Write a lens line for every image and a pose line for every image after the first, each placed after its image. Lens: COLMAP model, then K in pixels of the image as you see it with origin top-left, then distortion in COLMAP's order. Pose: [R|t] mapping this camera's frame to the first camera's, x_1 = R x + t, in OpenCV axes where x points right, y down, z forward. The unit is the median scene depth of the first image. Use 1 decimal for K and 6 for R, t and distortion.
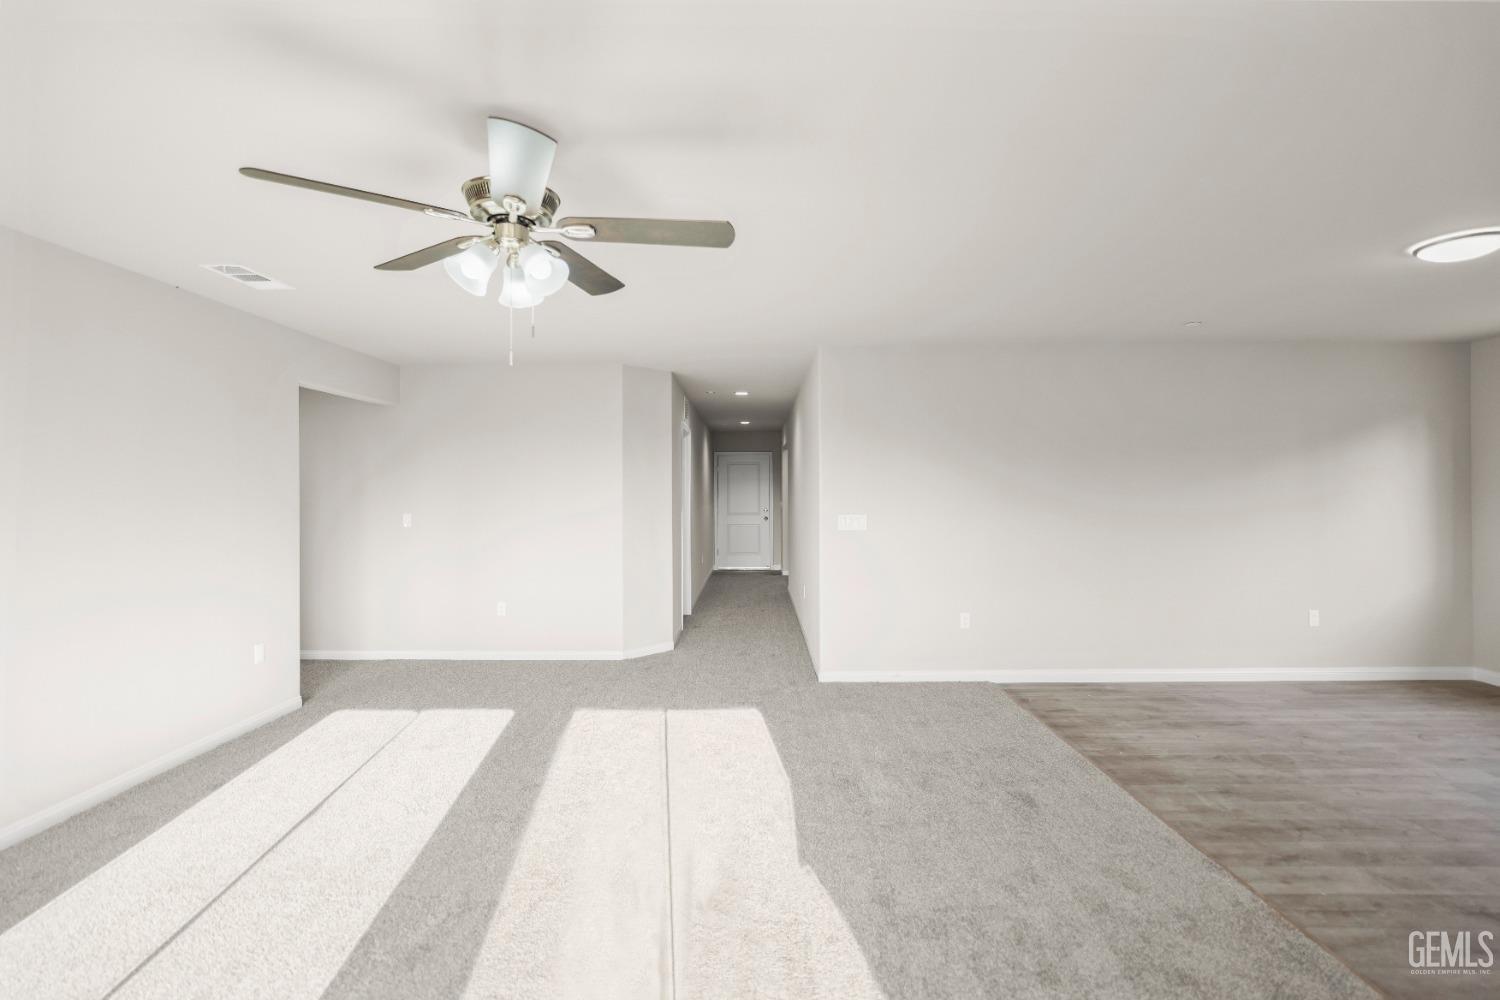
lens RADIAL K [[702.1, 0, 748.2], [0, 702.1, 480.9], [0, 0, 1]] dist [-0.019263, 0.007959]
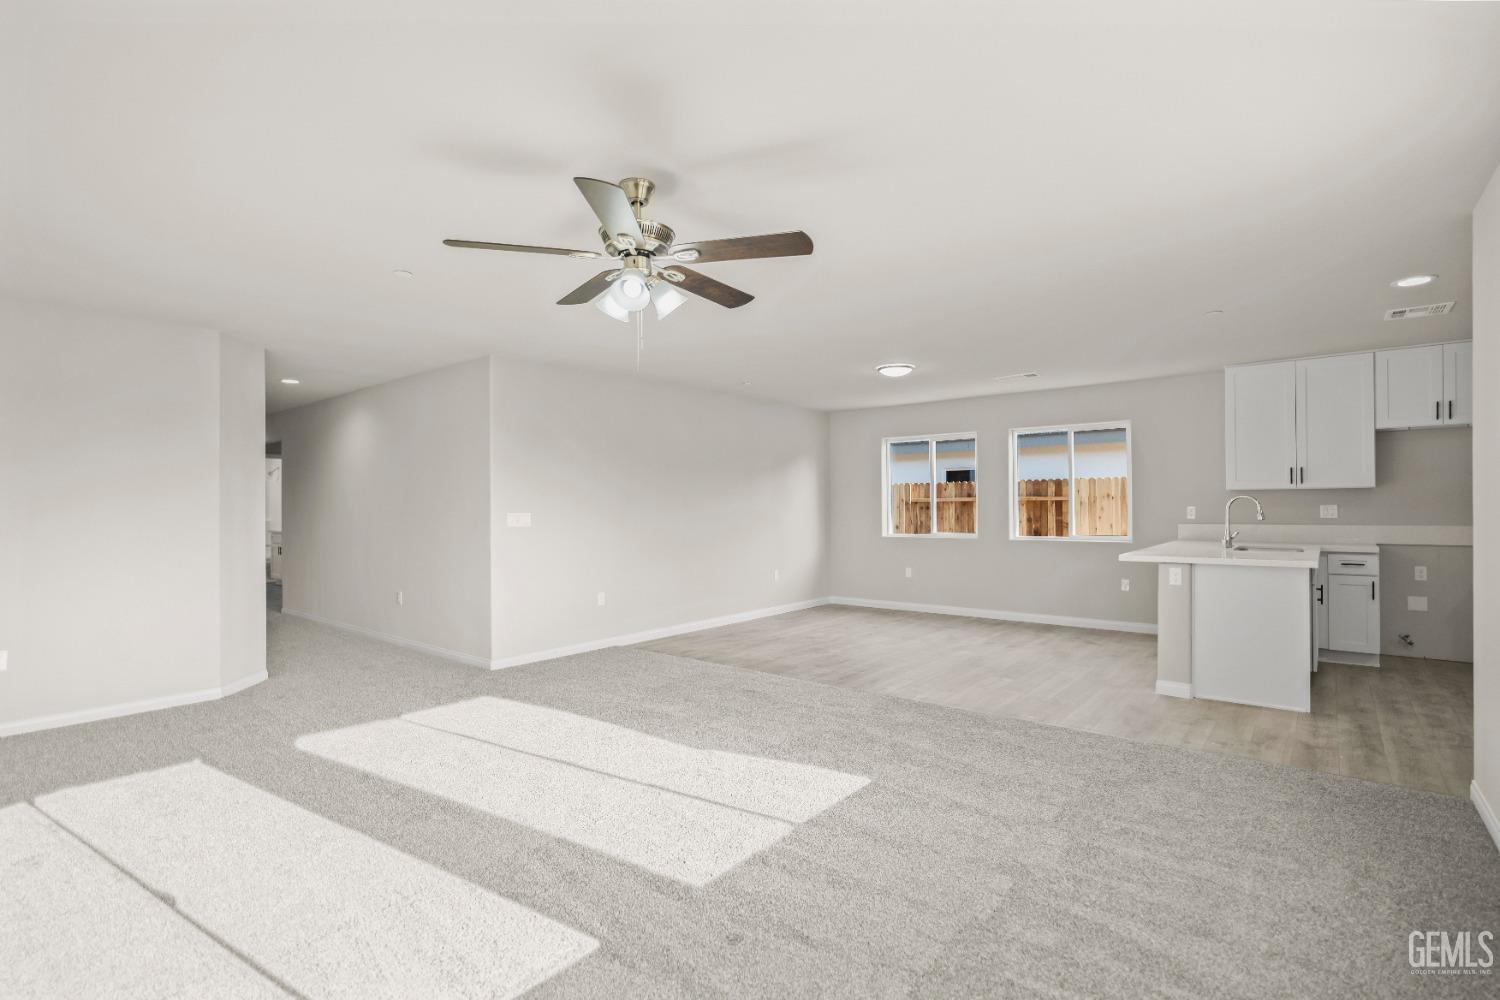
lens RADIAL K [[701.3, 0, 752.4], [0, 701.3, 503.0], [0, 0, 1]] dist [-0.011018, 0.001405]
pose [[0.630337, 0.003406, 0.776314, -0.606122], [-0.007267, 0.999972, 0.001514, 0.037064], [-0.776288, -0.006596, 0.630344, 0.035926]]
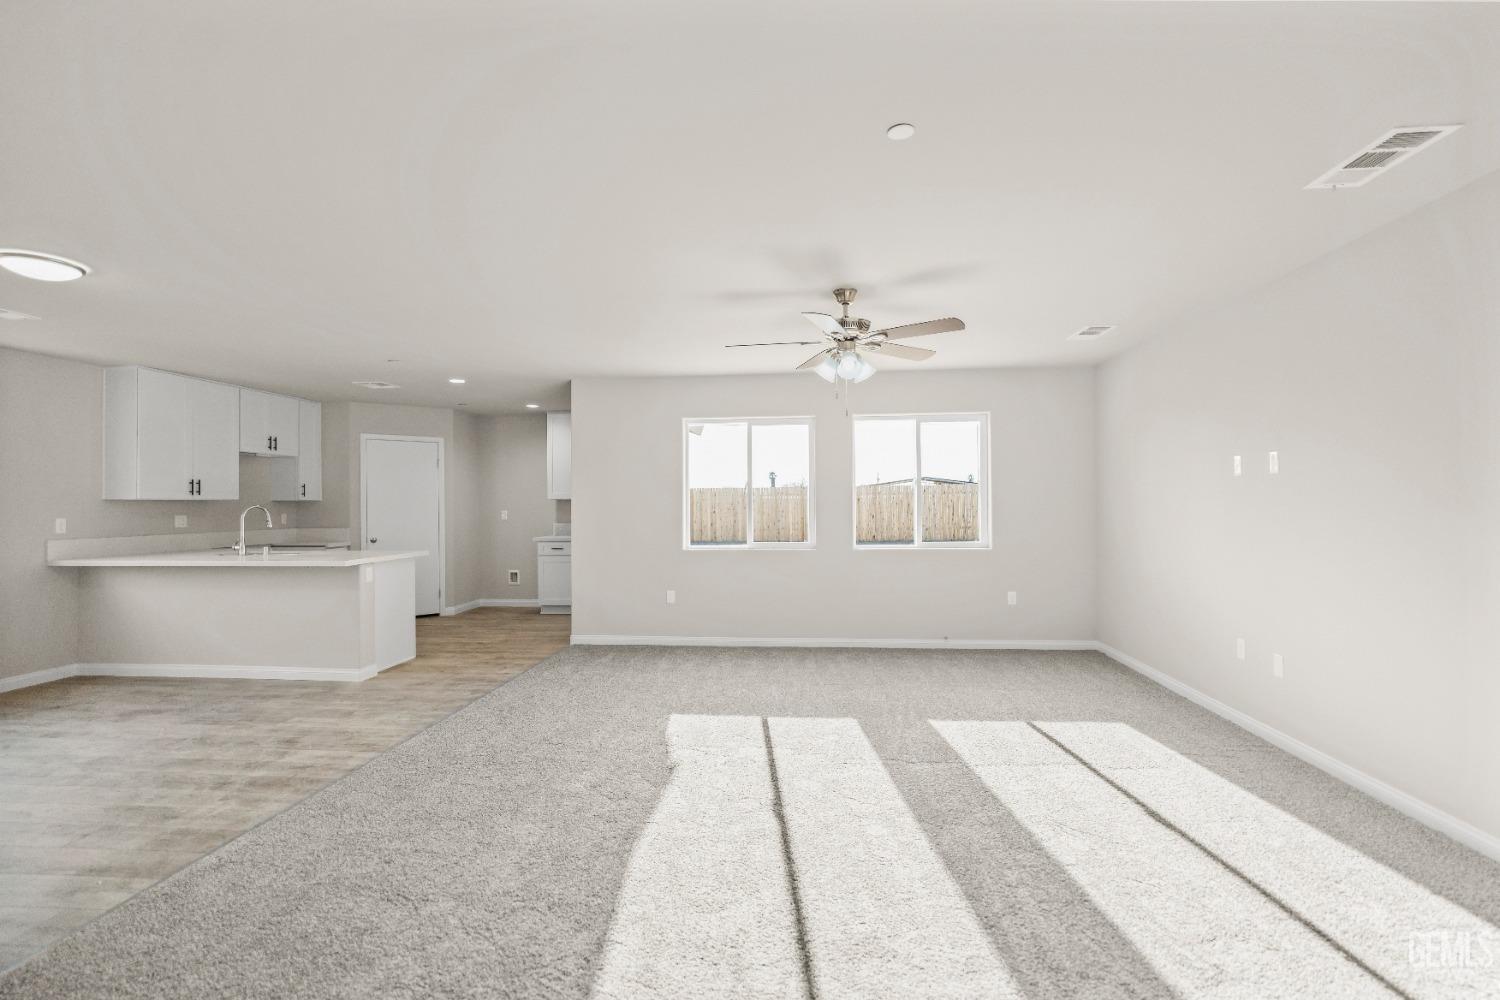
lens RADIAL K [[699.8, 0, 759.0], [0, 699.8, 497.2], [0, 0, 1]] dist [-0.018618, 0.006073]
pose [[-0.997006, 0.014712, 0.075916, -0.122390], [0.012667, 0.999546, -0.027350, 0.052473], [-0.076283, -0.026307, -0.996739, 1.487931]]
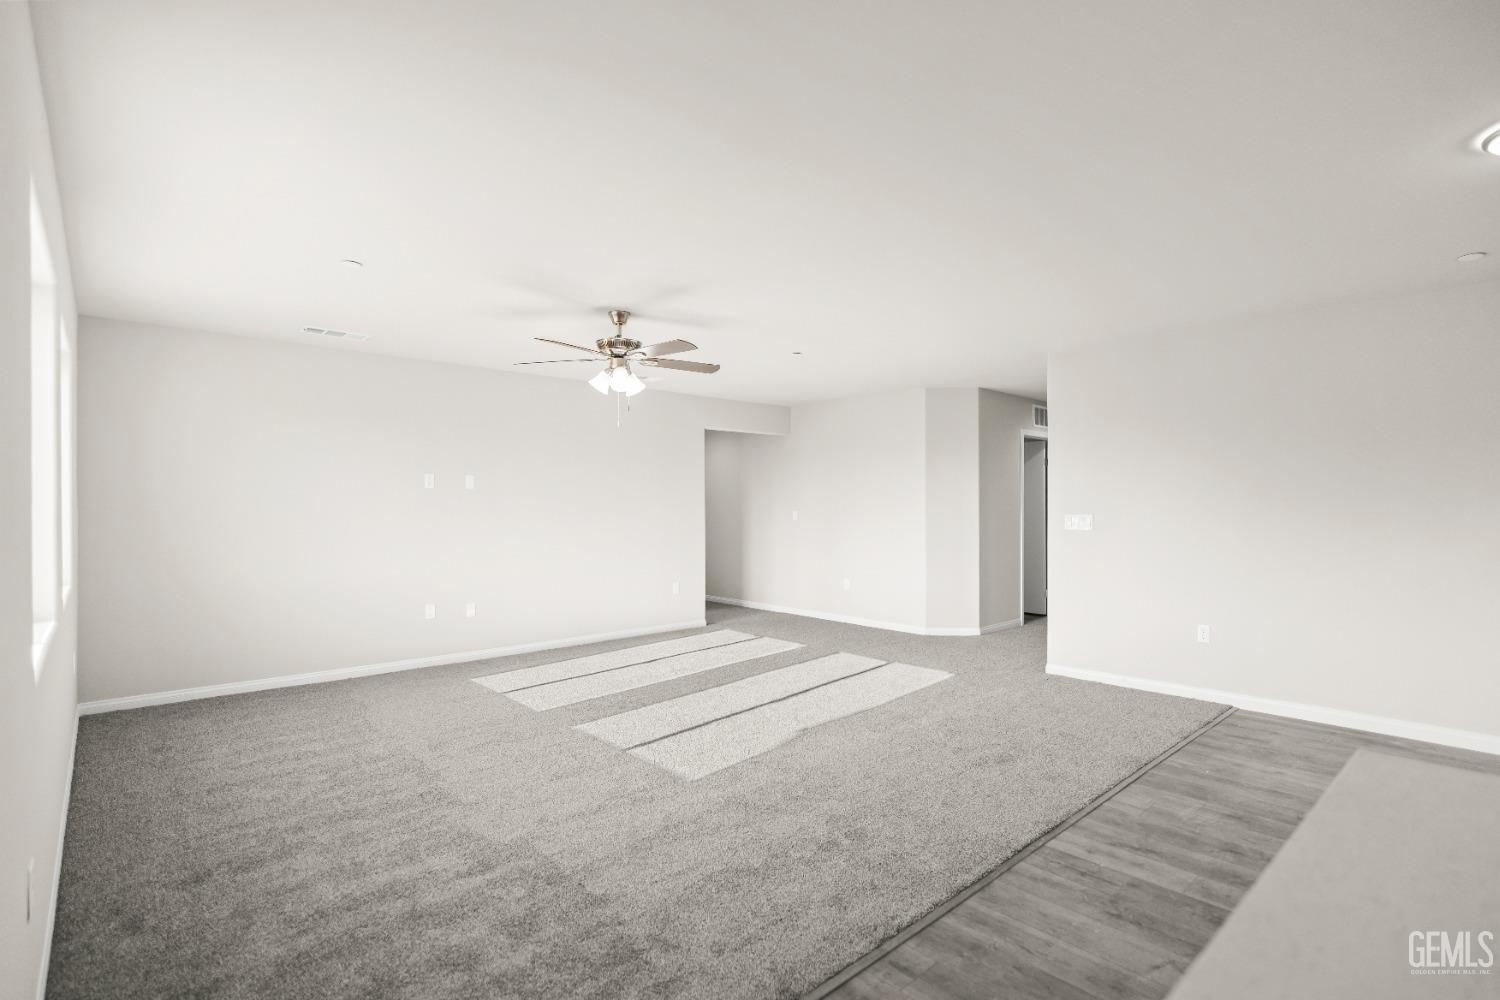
lens RADIAL K [[718.8, 0, 750.0], [0, 718.8, 500.0], [0, 0, 1]] dist [-0.013828, 0.000905]
pose [[0.677724, -0.000252, -0.735316, 0.757114], [0.008421, 0.999937, 0.007418, 0.020260], [0.735268, -0.011219, 0.677684, -0.066106]]
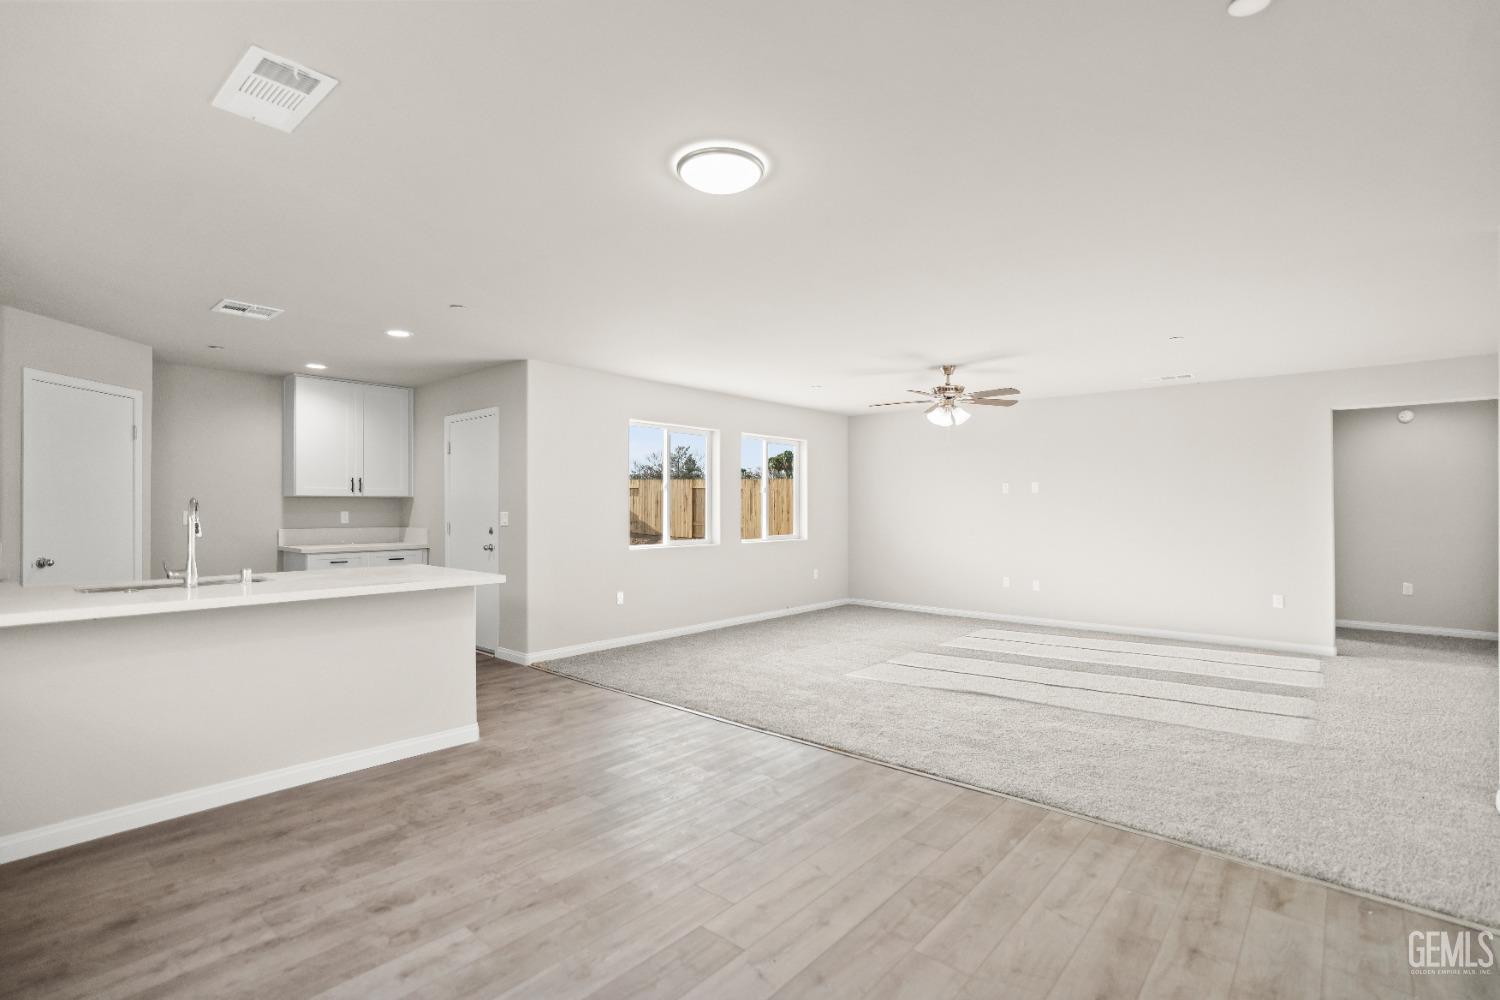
lens RADIAL K [[701.3, 0, 752.4], [0, 701.3, 503.0], [0, 0, 1]] dist [-0.011018, 0.001405]
pose [[-0.646991, 0.001122, -0.762497, 1.214713], [0.013796, 0.999852, -0.010235, 0.039479], [0.762373, -0.017141, -0.646911, 1.162367]]
